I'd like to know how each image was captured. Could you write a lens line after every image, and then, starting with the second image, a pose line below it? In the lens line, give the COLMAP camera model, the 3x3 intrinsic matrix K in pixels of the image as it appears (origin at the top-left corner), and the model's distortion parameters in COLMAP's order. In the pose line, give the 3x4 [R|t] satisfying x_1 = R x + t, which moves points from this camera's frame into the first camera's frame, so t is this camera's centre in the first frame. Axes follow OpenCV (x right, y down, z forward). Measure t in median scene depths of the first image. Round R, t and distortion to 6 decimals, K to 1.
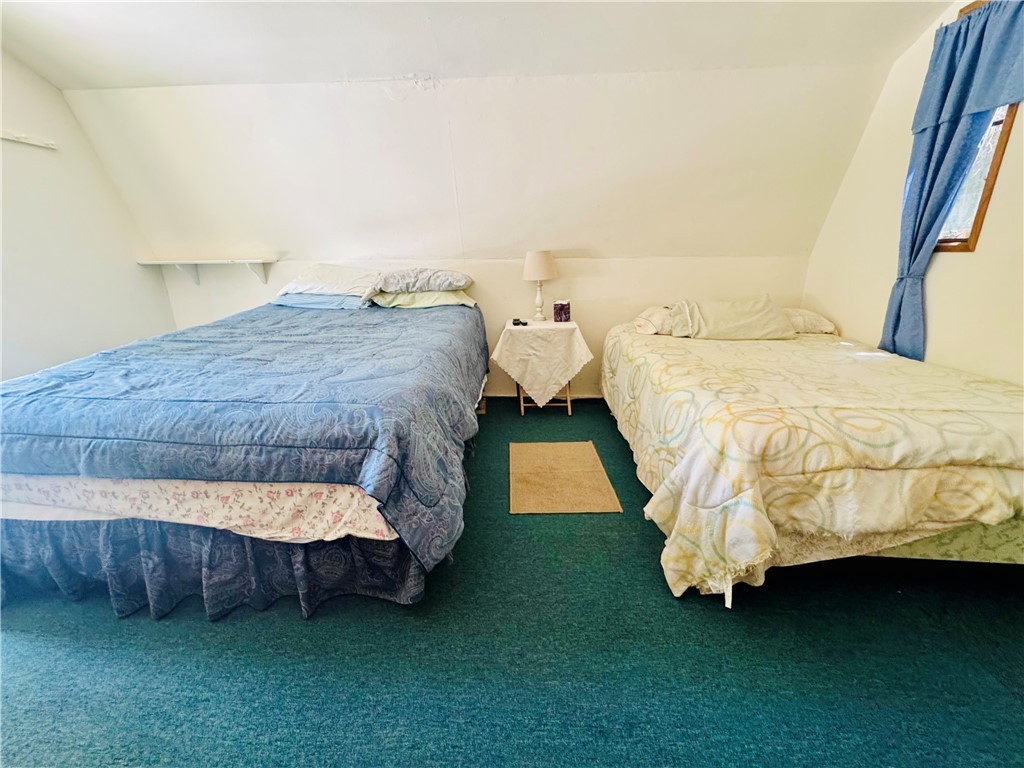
lens RADIAL K [[412.9, 0, 511.8], [0, 412.9, 380.9], [0, 0, 1]] dist [-0.005971, 0.000714]
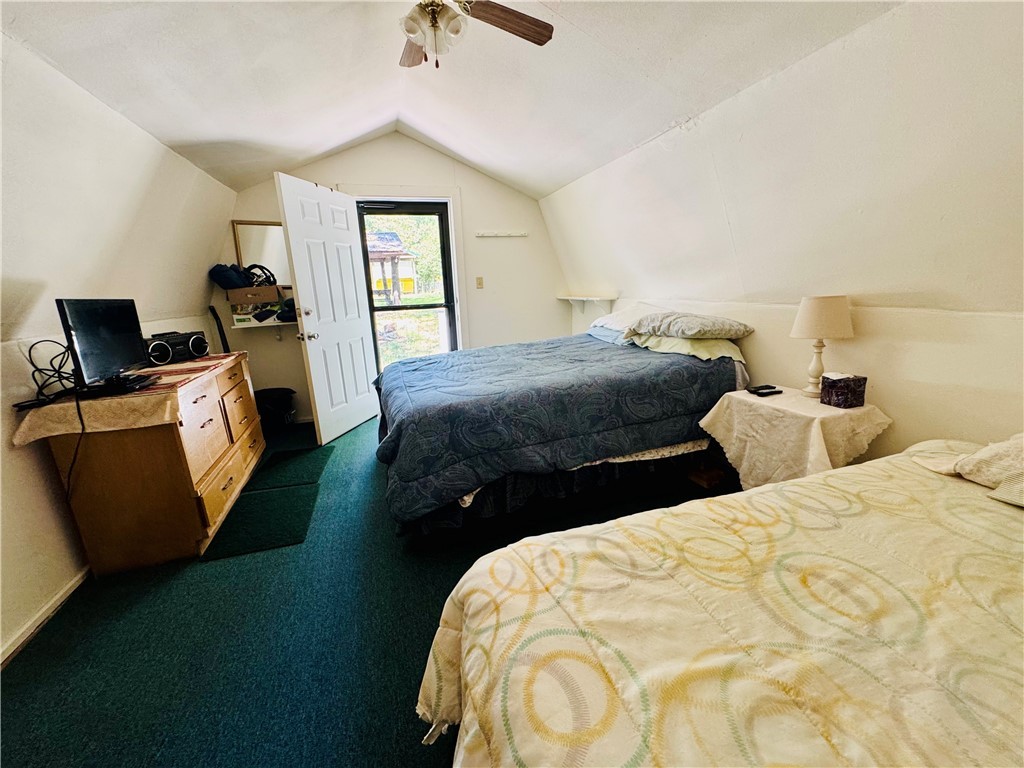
lens RADIAL K [[412.9, 0, 514.8], [0, 412.9, 381.5], [0, 0, 1]] dist [-0.005971, 0.000714]
pose [[0.356439, 0.207537, -0.910977, 0.555610], [-0.244711, 0.961718, 0.123348, -0.146710], [0.901702, 0.178960, 0.393581, 0.318852]]
